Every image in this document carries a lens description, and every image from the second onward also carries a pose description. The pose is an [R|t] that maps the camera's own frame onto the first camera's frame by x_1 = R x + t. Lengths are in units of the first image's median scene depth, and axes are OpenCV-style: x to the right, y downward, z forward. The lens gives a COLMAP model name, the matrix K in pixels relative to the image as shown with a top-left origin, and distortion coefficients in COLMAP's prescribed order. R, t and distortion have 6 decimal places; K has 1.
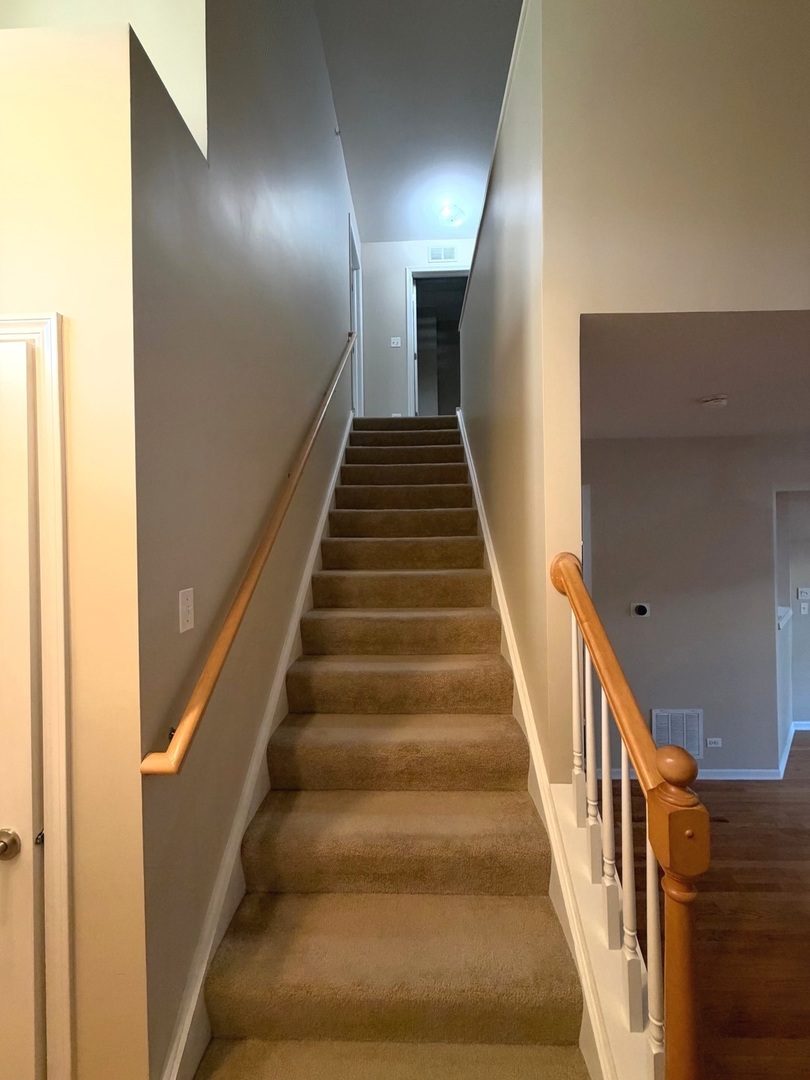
lens RADIAL K [[430.6, 0, 405.2], [0, 430.6, 537.4], [0, 0, 1]] dist [0.003931, -0.000650]
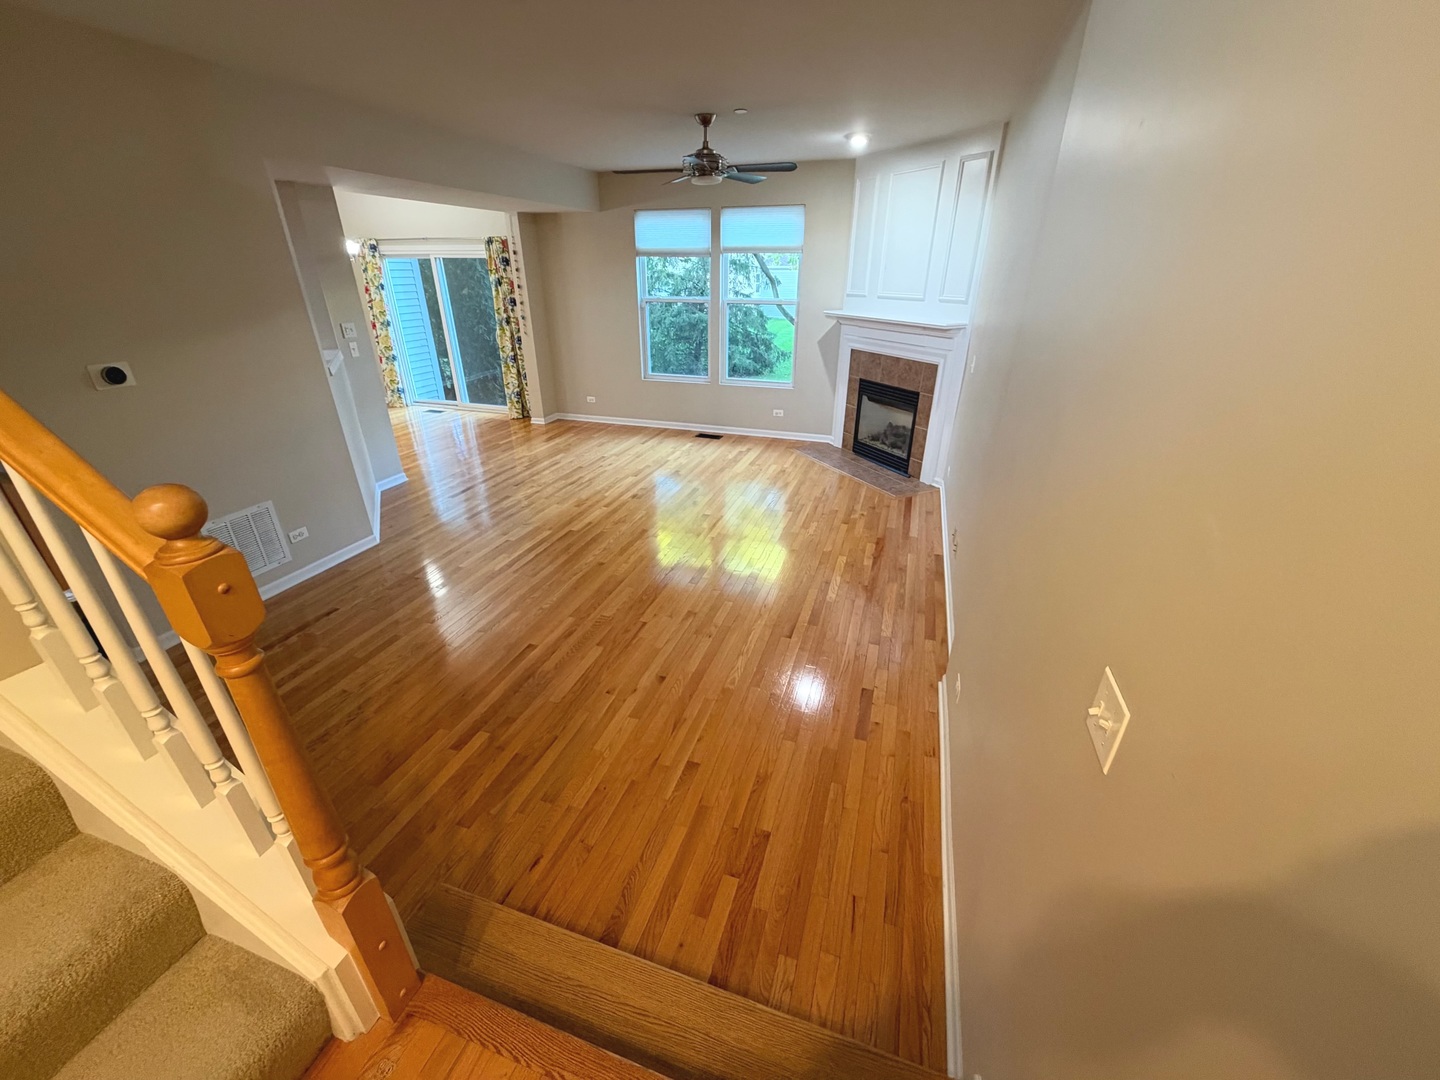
lens RADIAL K [[574.2, 0, 715.3], [0, 574.2, 539.1], [0, 0, 1]] dist [0.003931, -0.000650]
pose [[0.290176, -0.398087, 0.870244, 0.048144], [-0.003933, 0.908867, 0.417067, 0.109636], [-0.956965, -0.124446, 0.262166, -0.016129]]
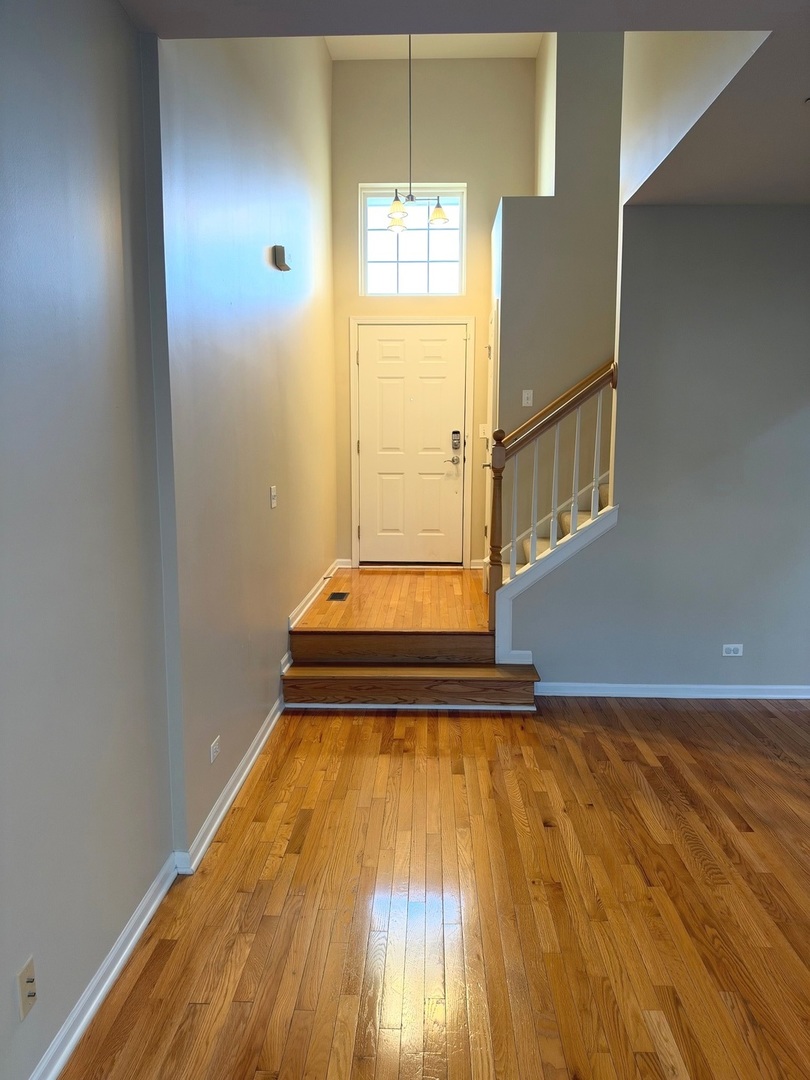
lens RADIAL K [[784.3, 0, 406.6], [0, 784.3, 542.9], [0, 0, 1]] dist [0.006000, -0.006673]
pose [[0.000226, 0.147765, -0.989022, 3.839797], [0.001410, 0.989021, 0.147765, 0.298574], [0.999999, -0.001428, 0.000015, 0.250956]]
